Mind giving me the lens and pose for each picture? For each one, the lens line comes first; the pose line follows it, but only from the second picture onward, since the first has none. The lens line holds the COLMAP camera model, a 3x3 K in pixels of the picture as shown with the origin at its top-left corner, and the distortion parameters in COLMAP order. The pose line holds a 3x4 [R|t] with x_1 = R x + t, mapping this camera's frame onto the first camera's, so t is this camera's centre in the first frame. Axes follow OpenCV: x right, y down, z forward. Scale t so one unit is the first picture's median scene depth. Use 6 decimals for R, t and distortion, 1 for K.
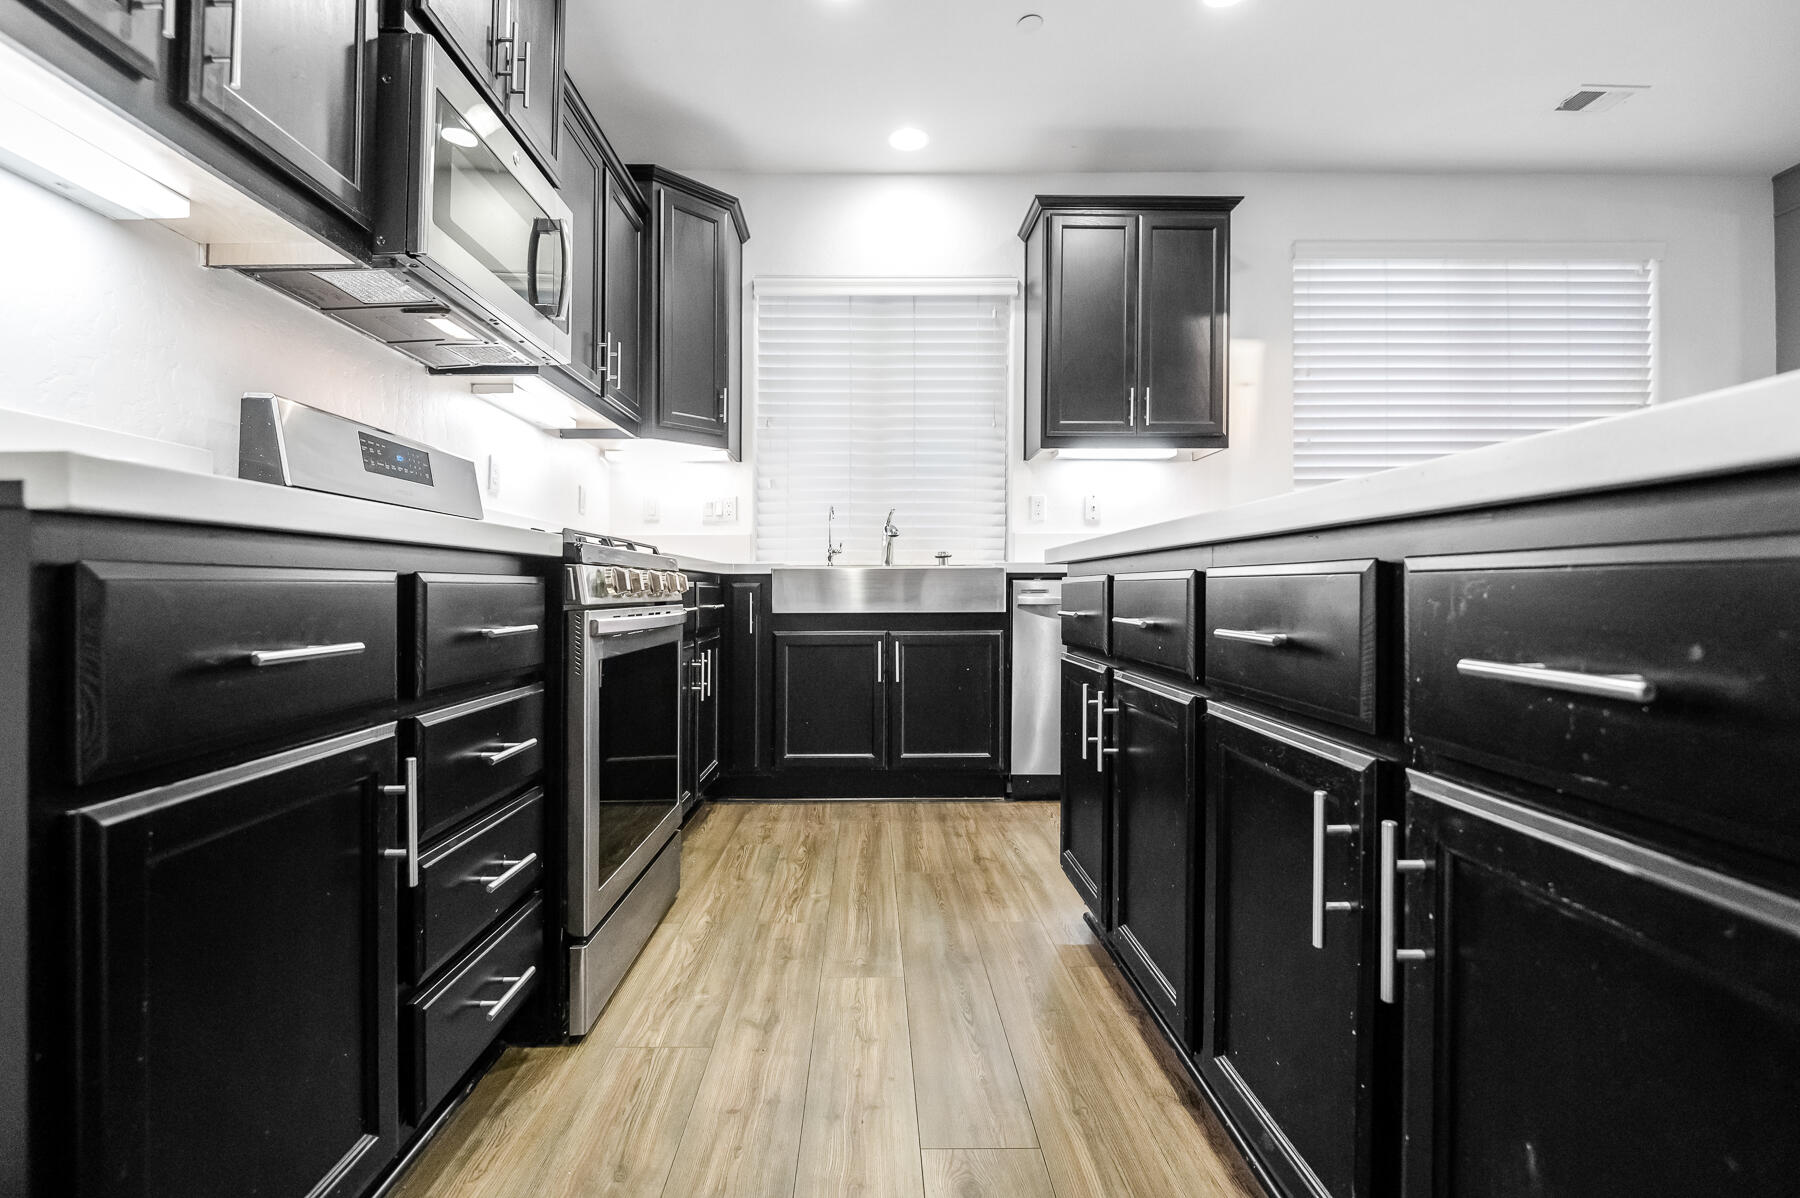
lens RADIAL K [[832.8, 0, 875.2], [0, 832.8, 593.8], [0, 0, 1]] dist [-0.009428, -0.006100]
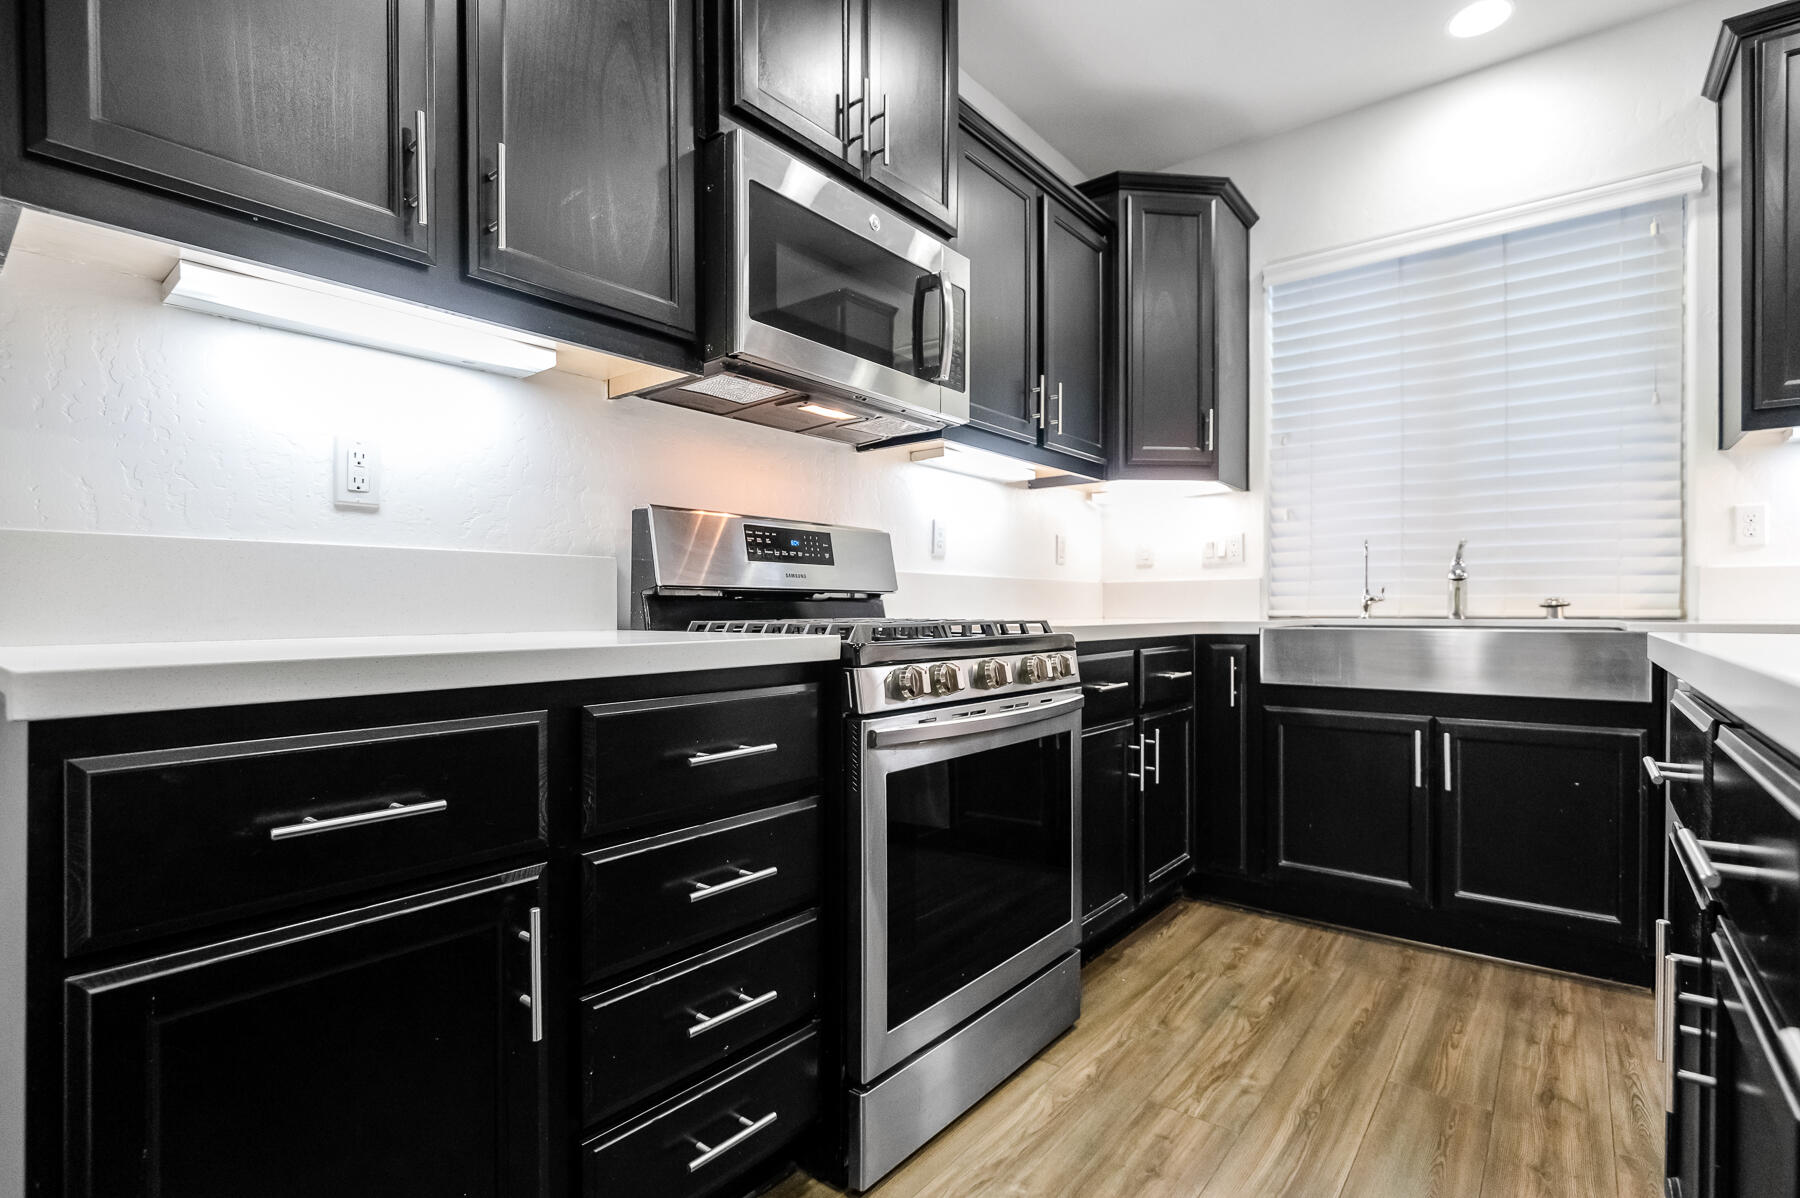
lens RADIAL K [[832.8, 0, 891.7], [0, 832.8, 612.7], [0, 0, 1]] dist [-0.009428, -0.006100]
pose [[0.767212, 0.005526, -0.641370, 0.136474], [-0.003590, 0.999984, 0.004322, -0.054931], [0.641383, -0.001014, 0.767220, 0.186261]]
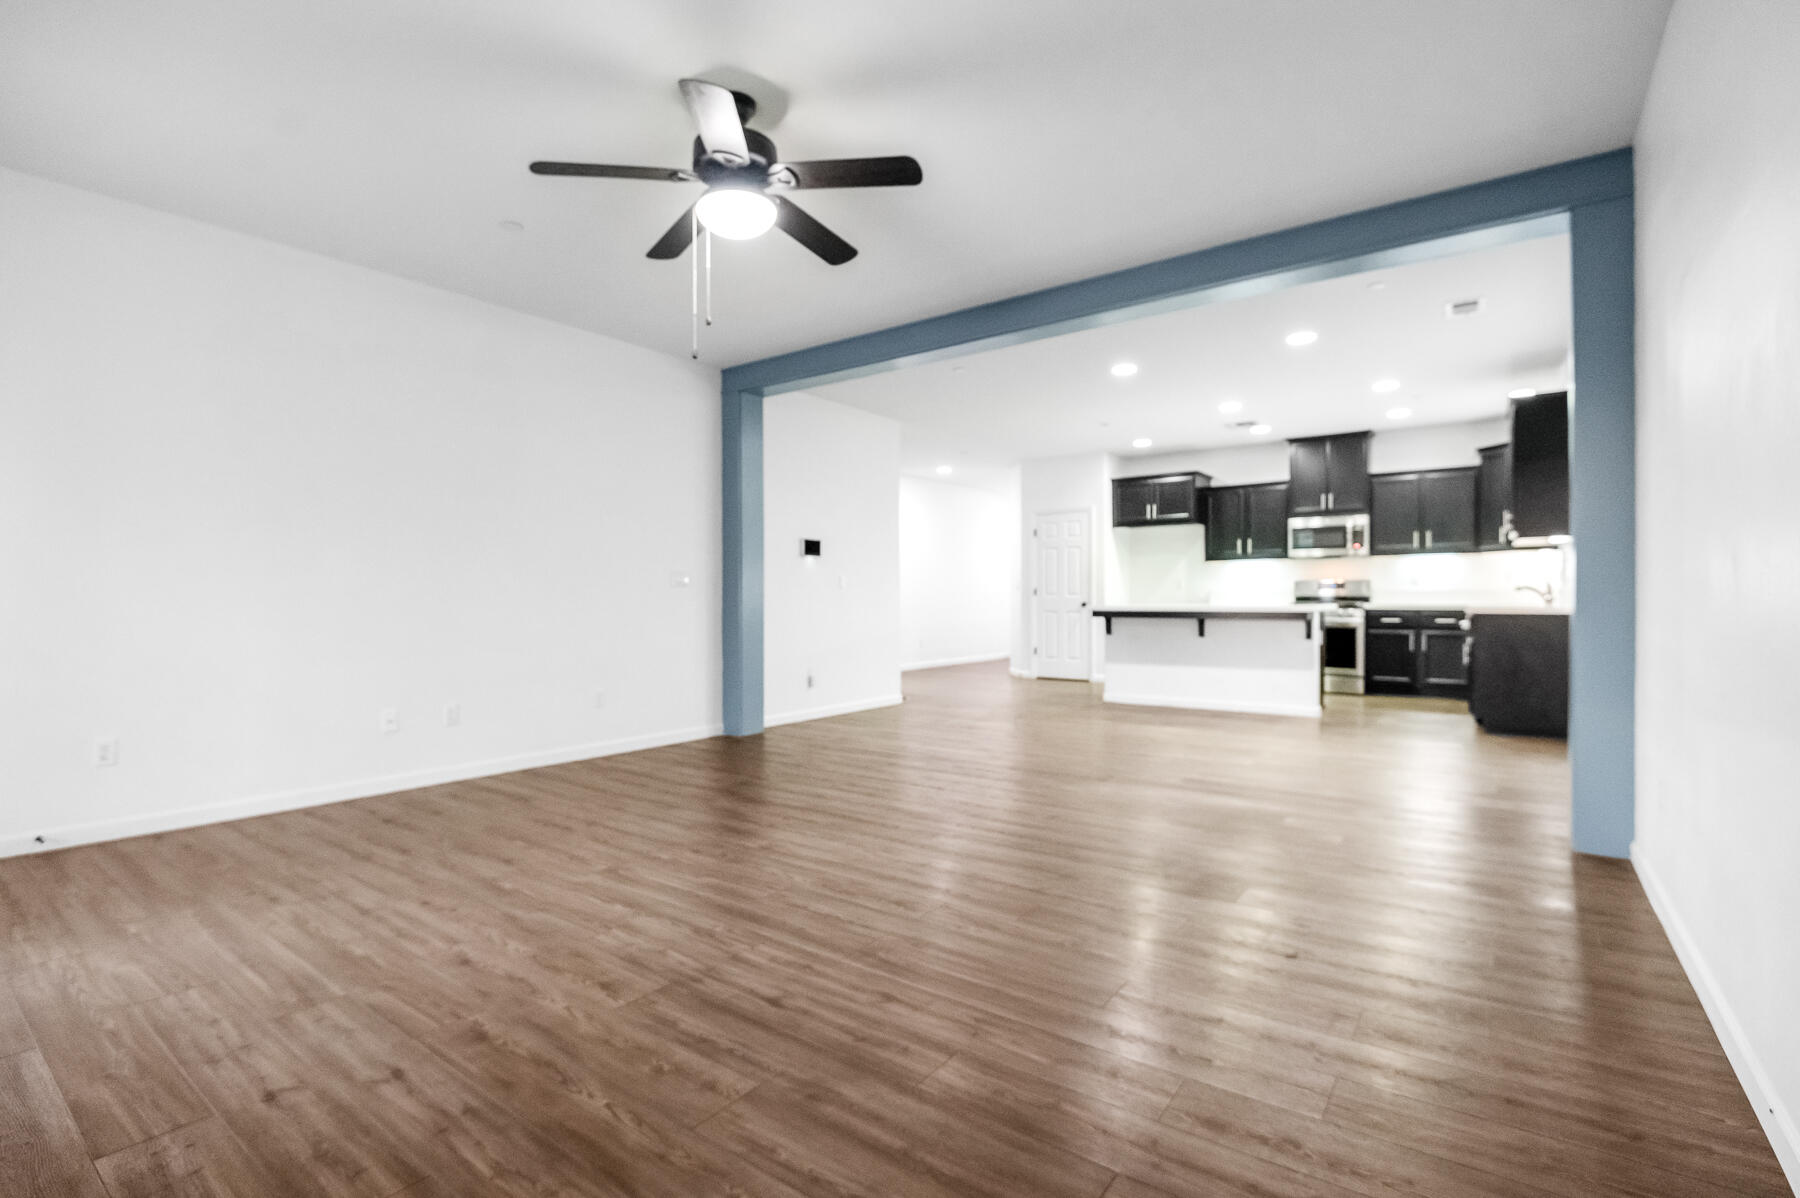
lens RADIAL K [[832.8, 0, 896.5], [0, 832.8, 588.7], [0, 0, 1]] dist [-0.009428, -0.006100]
pose [[-0.614250, -0.004852, -0.789096, 3.280035], [0.000728, 0.999977, -0.006716, -0.077825], [0.789111, -0.004699, -0.614233, 1.346532]]
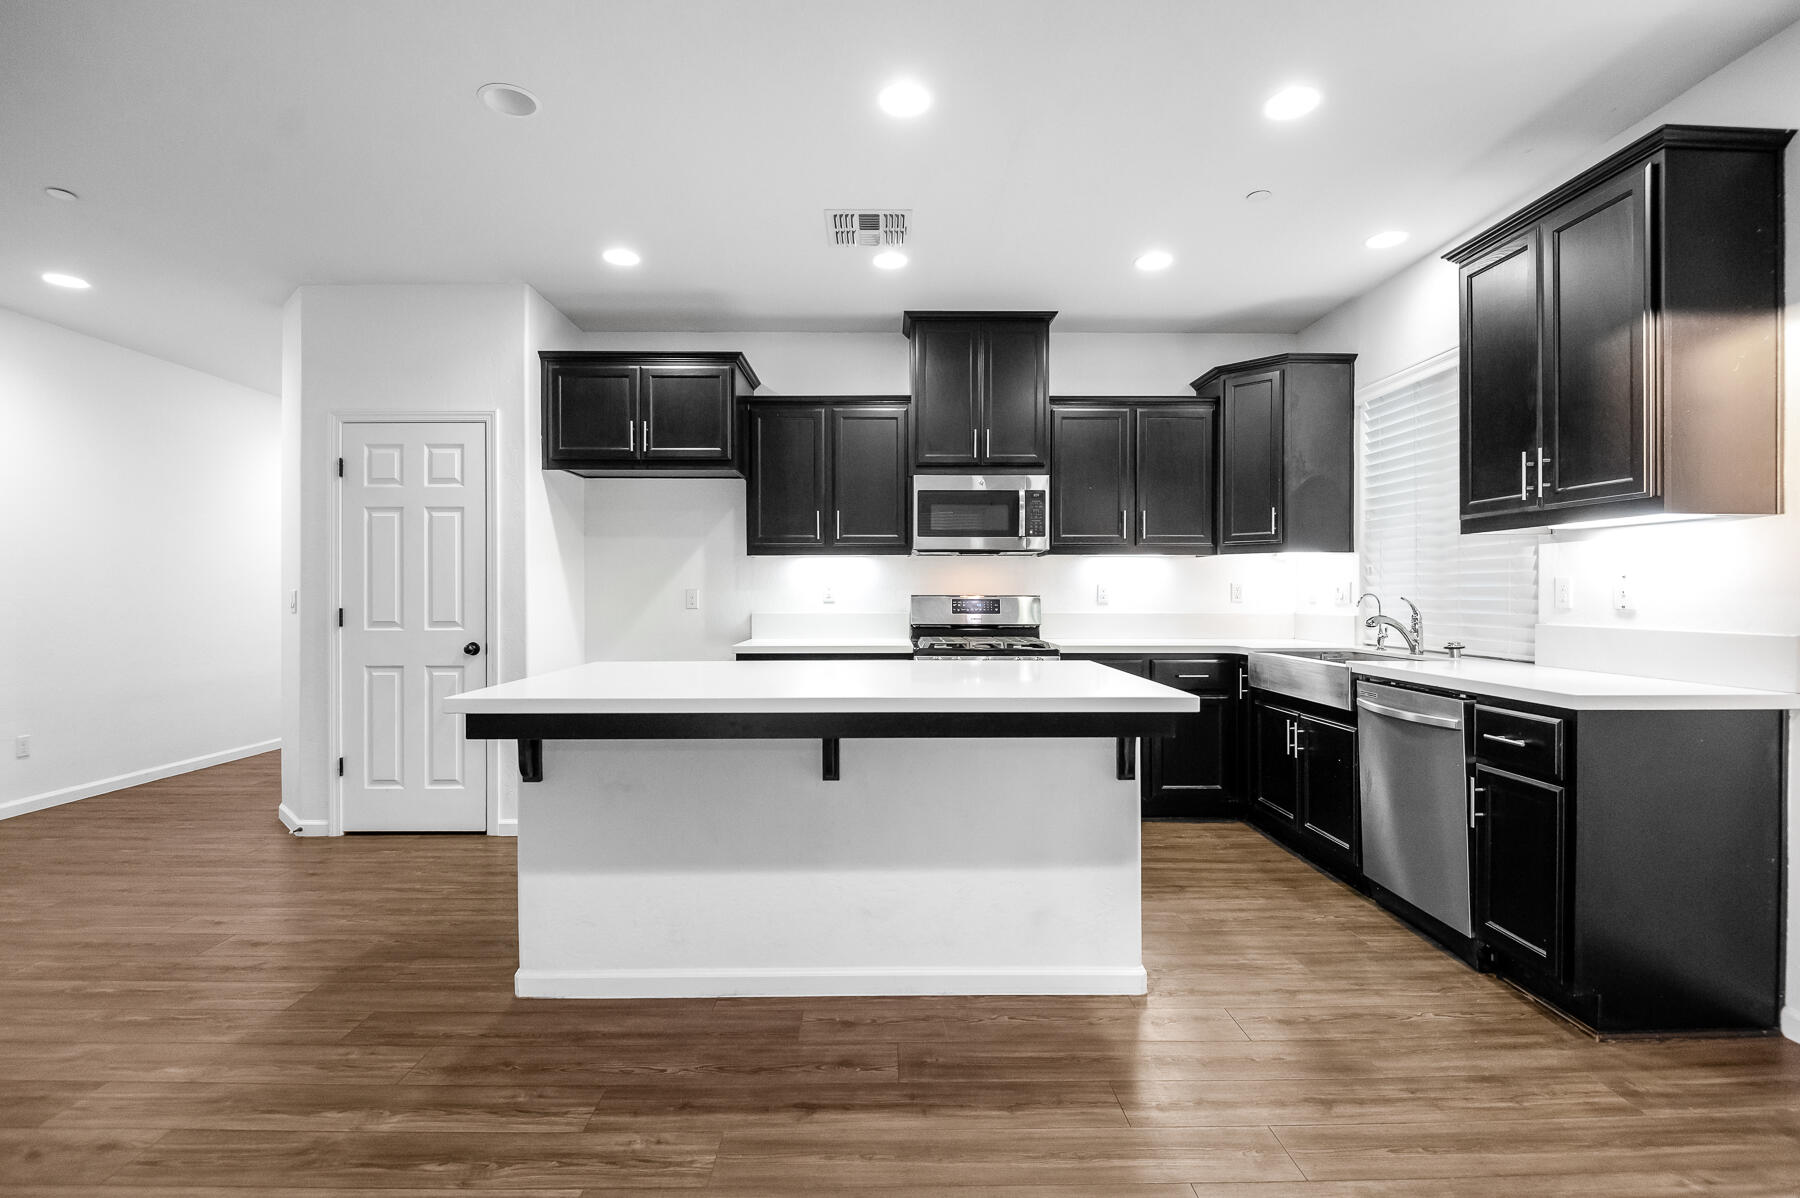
lens RADIAL K [[832.8, 0, 885.4], [0, 832.8, 600.0], [0, 0, 1]] dist [-0.009428, -0.006100]
pose [[-0.012347, 0.015950, -0.999797, 1.368361], [-0.004255, 0.999863, 0.016004, -0.150462], [0.999915, 0.004452, -0.012278, 0.514913]]
